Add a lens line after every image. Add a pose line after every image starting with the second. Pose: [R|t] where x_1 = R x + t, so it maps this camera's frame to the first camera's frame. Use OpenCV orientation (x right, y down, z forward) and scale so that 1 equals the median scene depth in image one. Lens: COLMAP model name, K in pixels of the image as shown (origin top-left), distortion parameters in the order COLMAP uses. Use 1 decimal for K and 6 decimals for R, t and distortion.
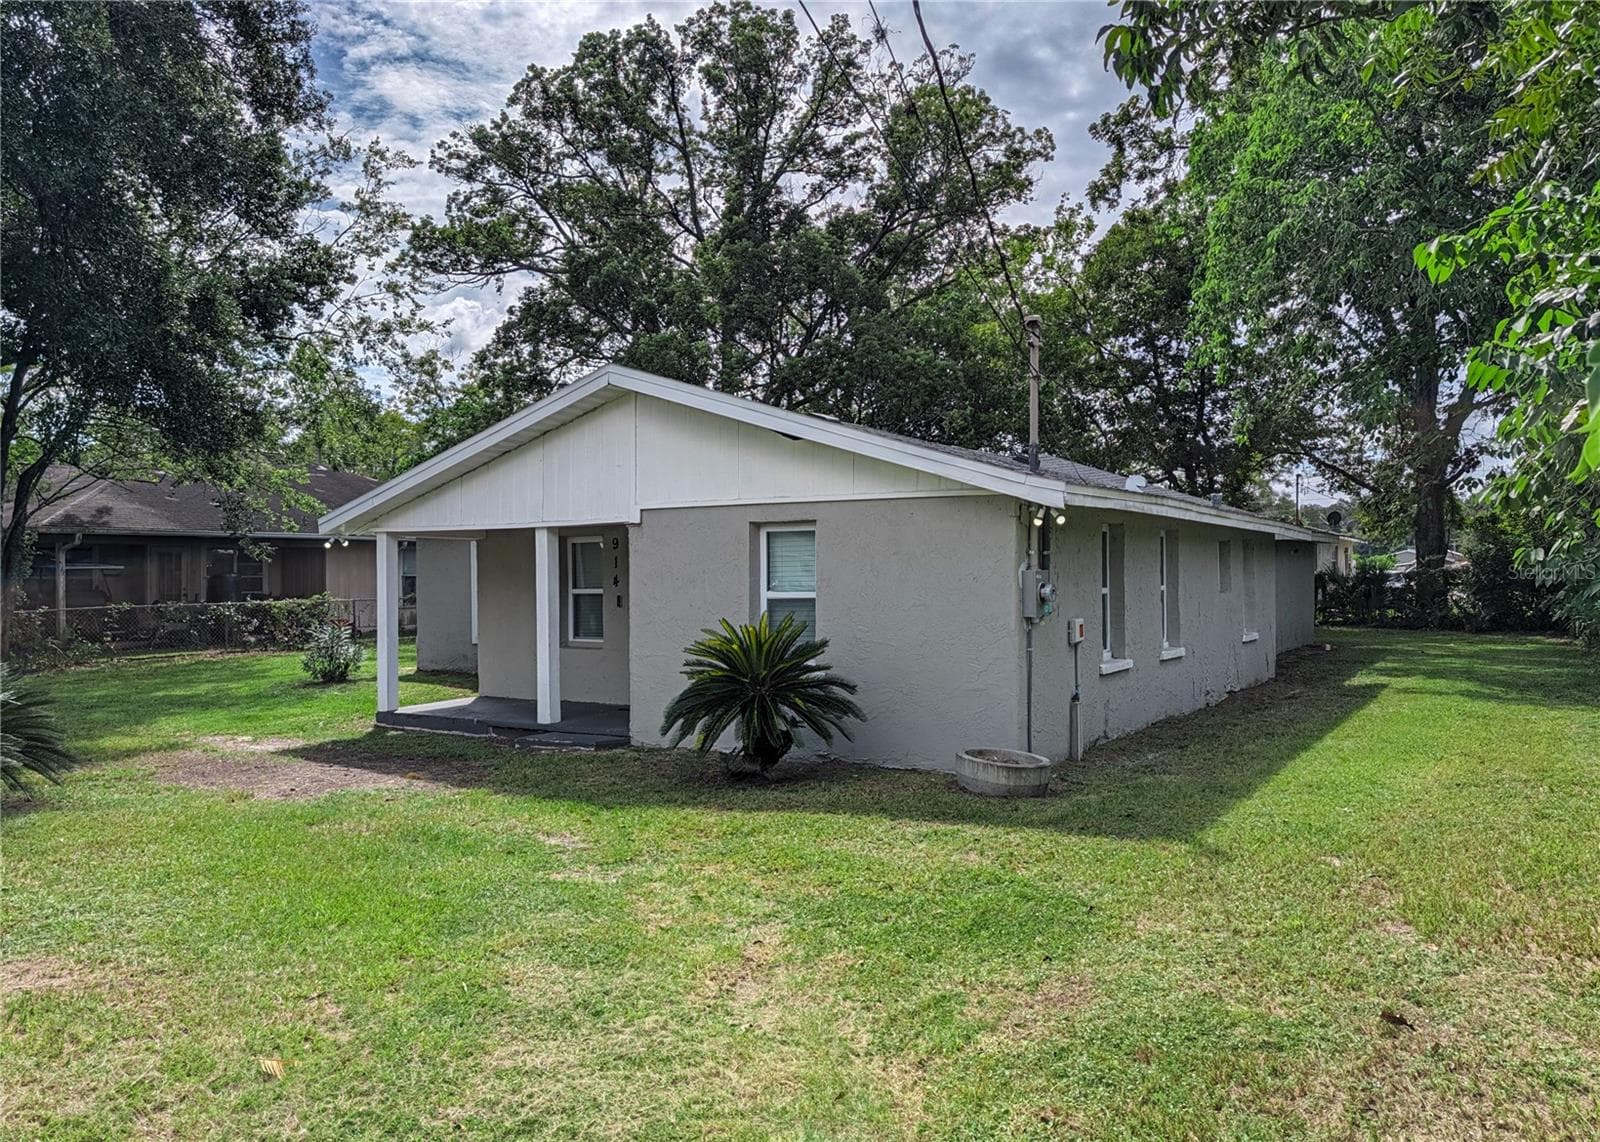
lens RADIAL K [[1180.5, 0, 801.6], [0, 1180.5, 560.7], [0, 0, 1]] dist [0.028560, -0.006207]
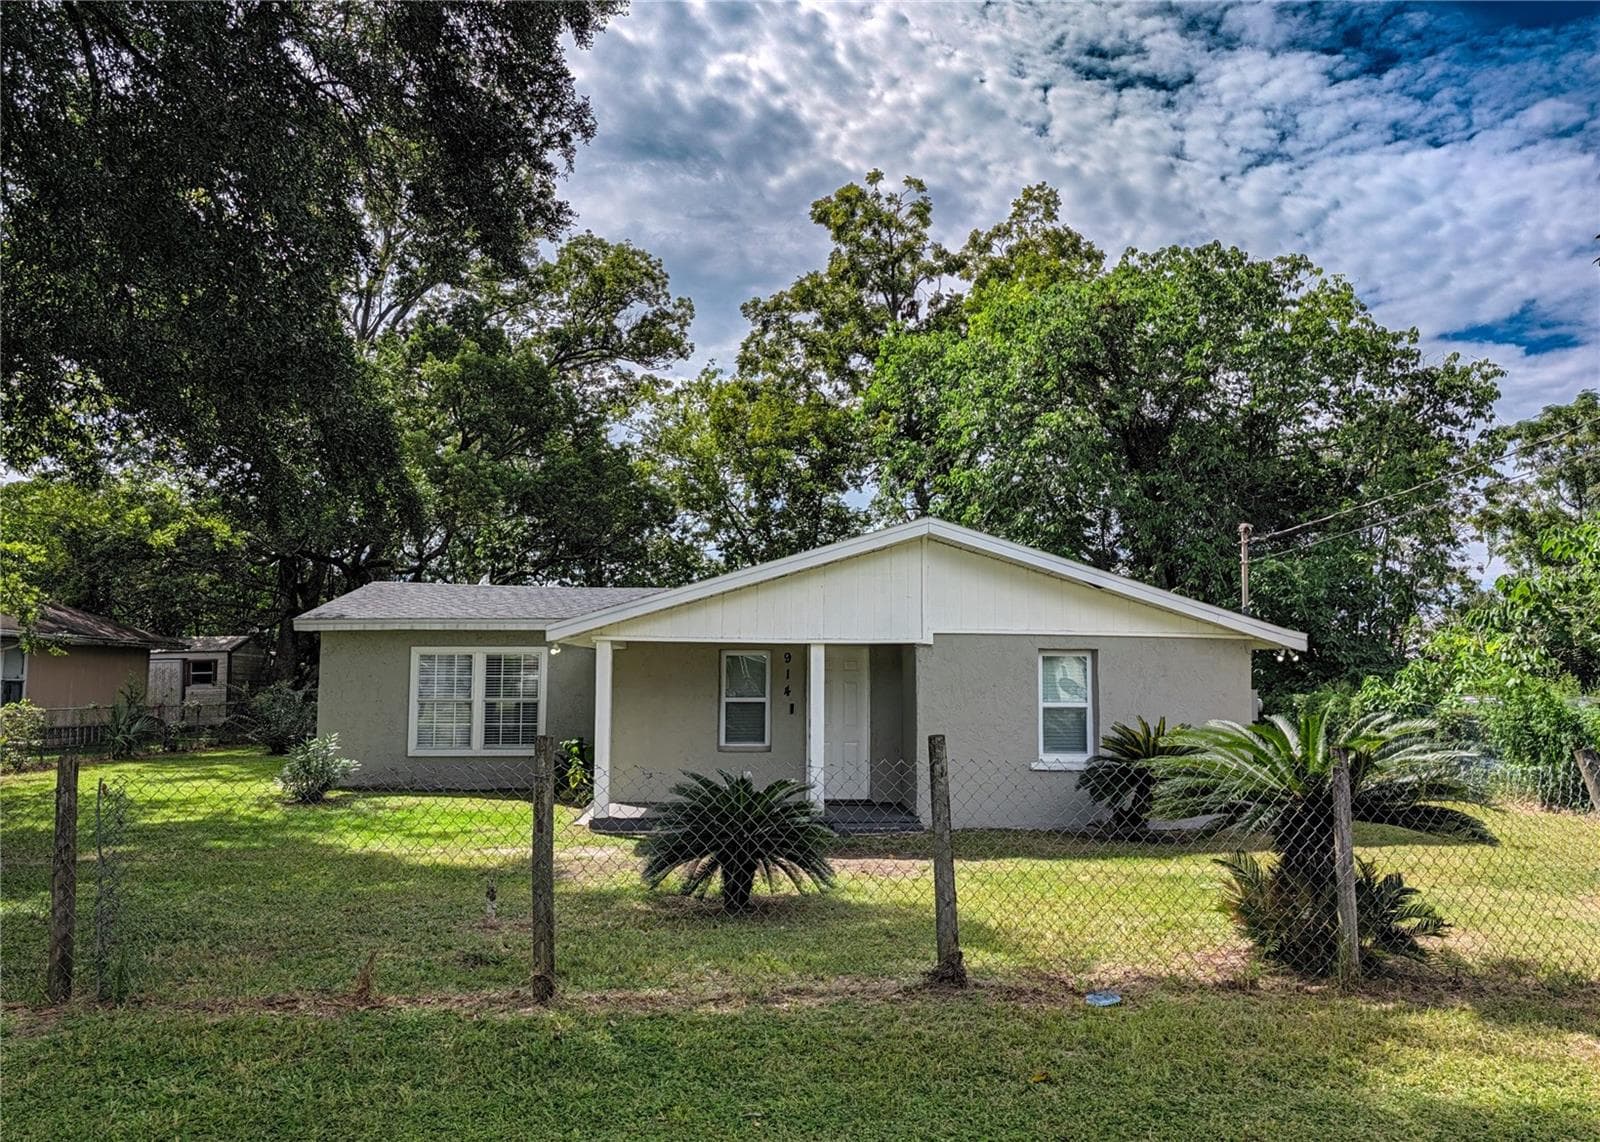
lens RADIAL K [[1180.5, 0, 801.6], [0, 1180.5, 560.7], [0, 0, 1]] dist [0.028560, -0.006207]
pose [[0.822799, 0.074683, 0.563405, -0.857452], [-0.020085, 0.994530, -0.102500, 0.008940], [-0.567978, 0.073021, 0.819798, 0.043246]]
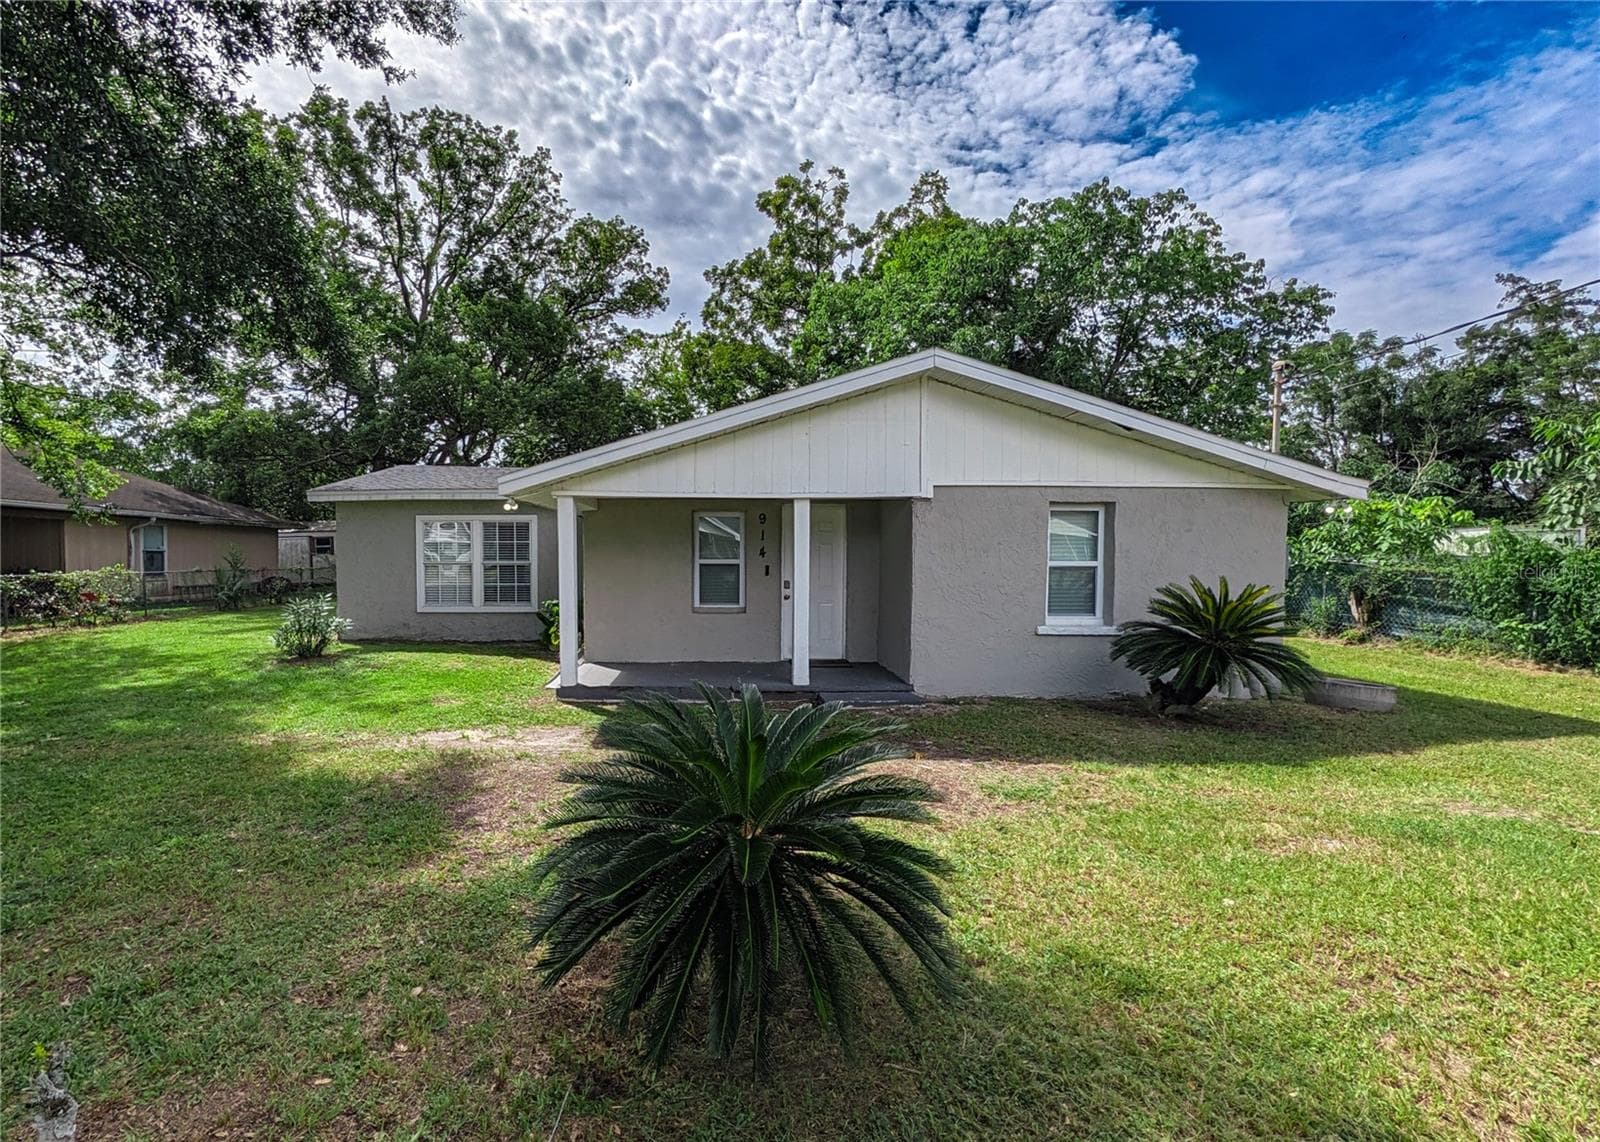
lens RADIAL K [[691.2, 0, 720.6], [0, 691.2, 579.4], [0, 0, 1]] dist [-0.001728, 0.000146]
pose [[0.837371, -0.004579, 0.546615, -0.588289], [-0.016455, 0.999301, 0.033578, 0.023080], [-0.546387, -0.037112, 0.836710, 0.501185]]
